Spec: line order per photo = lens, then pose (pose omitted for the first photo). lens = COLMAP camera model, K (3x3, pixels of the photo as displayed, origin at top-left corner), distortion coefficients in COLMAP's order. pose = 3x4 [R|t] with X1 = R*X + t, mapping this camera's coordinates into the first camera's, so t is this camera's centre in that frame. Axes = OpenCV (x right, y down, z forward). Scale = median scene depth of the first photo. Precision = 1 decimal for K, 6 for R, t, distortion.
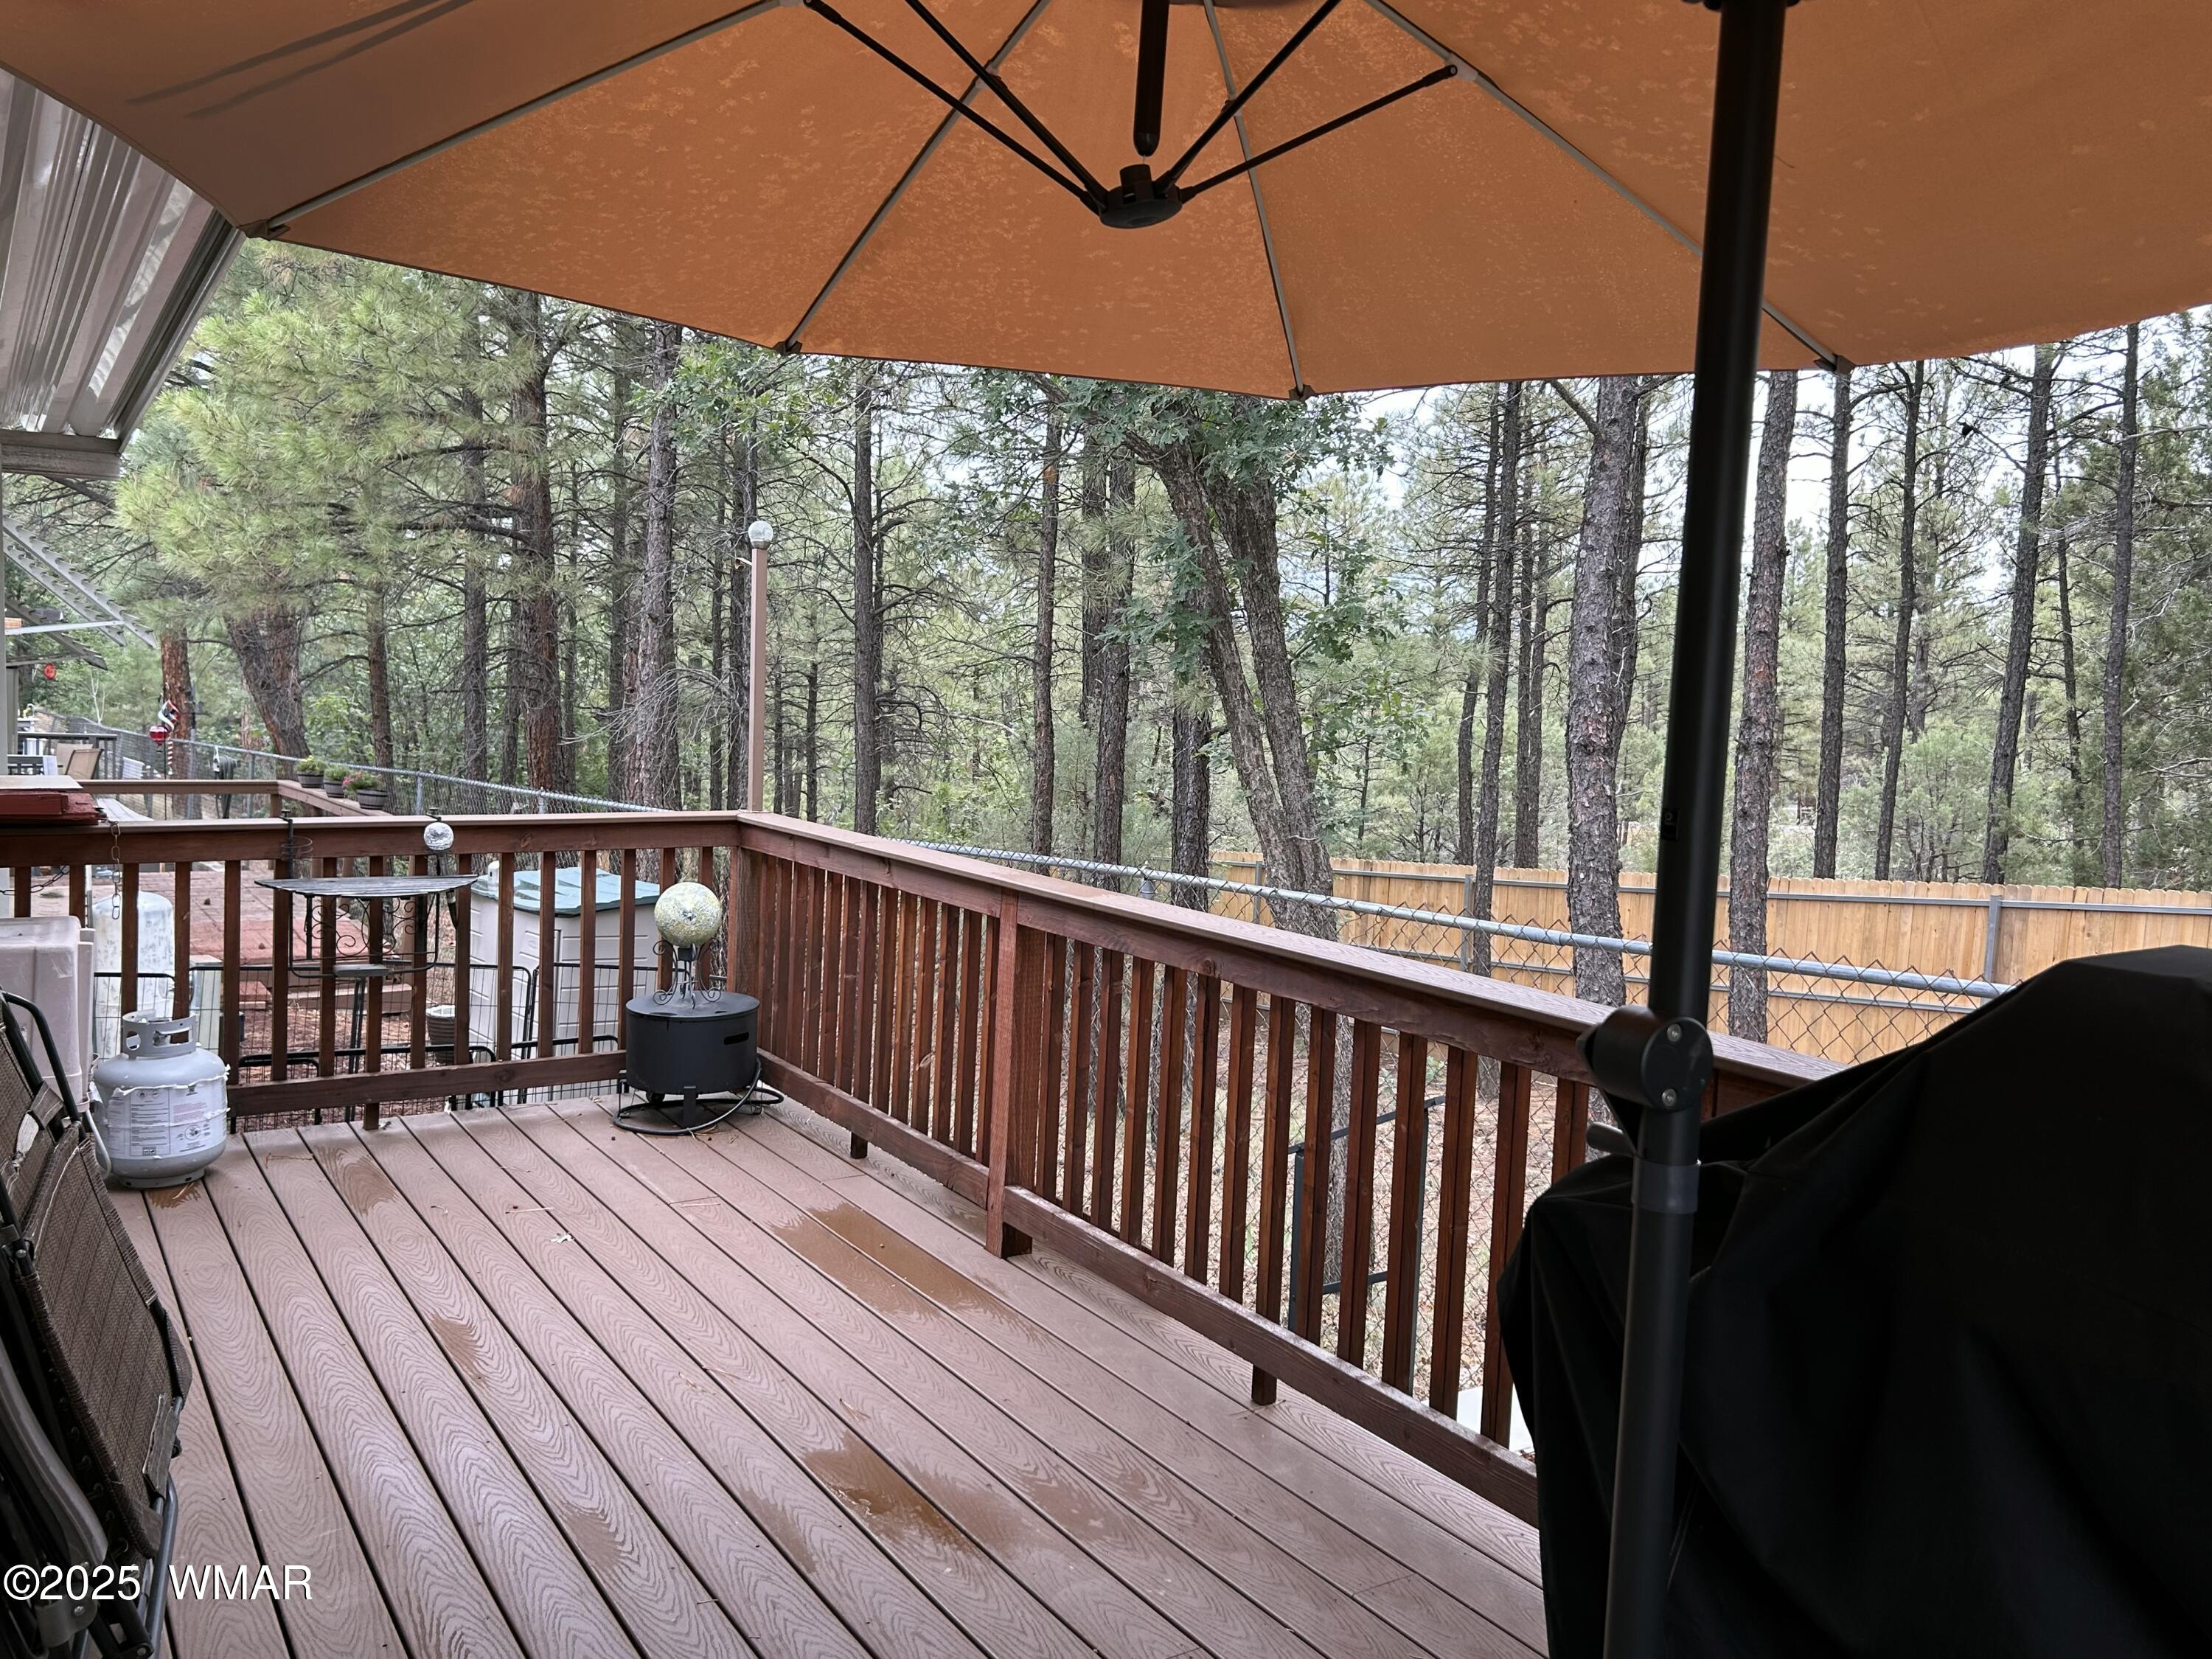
lens RADIAL K [[1786.5, 0, 1106.0], [0, 1786.5, 829.5], [0, 0, 1]] dist [-0.059373, 0.140622]
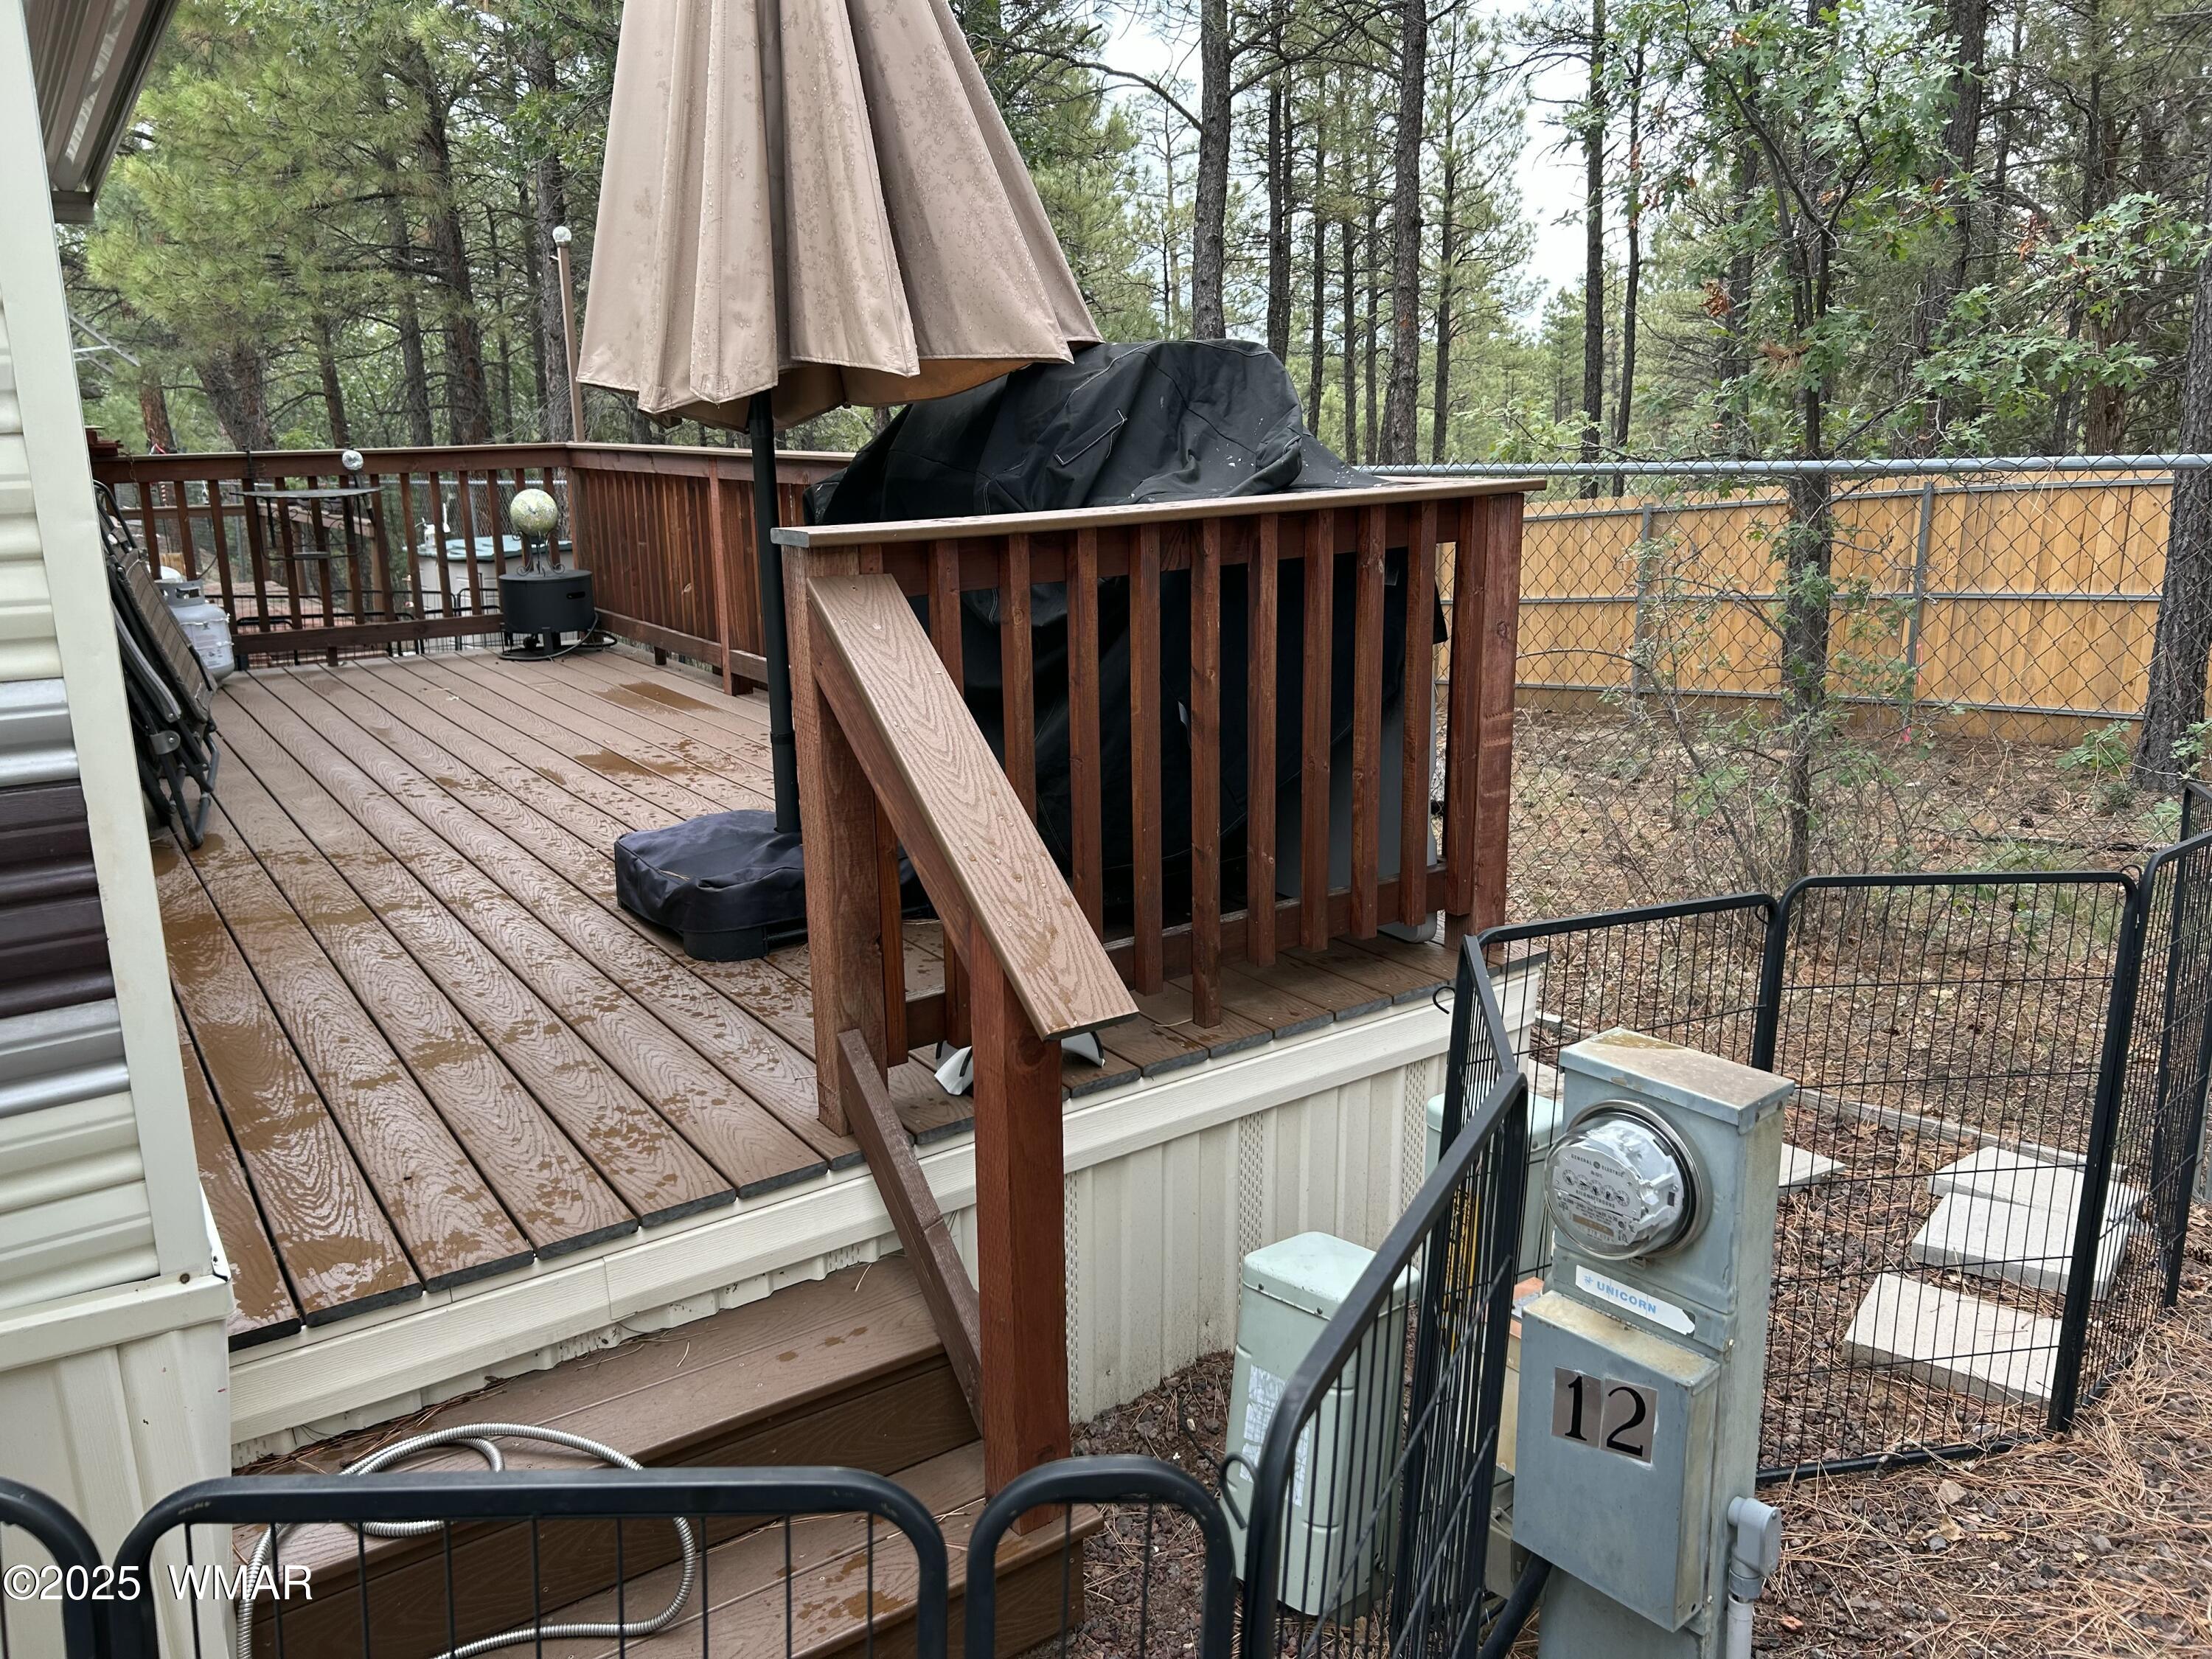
lens RADIAL K [[1667.2, 0, 1106.0], [0, 1667.2, 829.5], [0, 0, 1]] dist [0.000537, -0.005795]
pose [[0.998300, -0.057049, 0.011929, 0.095433], [0.054351, 0.985146, 0.162892, 0.051688], [-0.021044, -0.161967, 0.986572, -0.189297]]
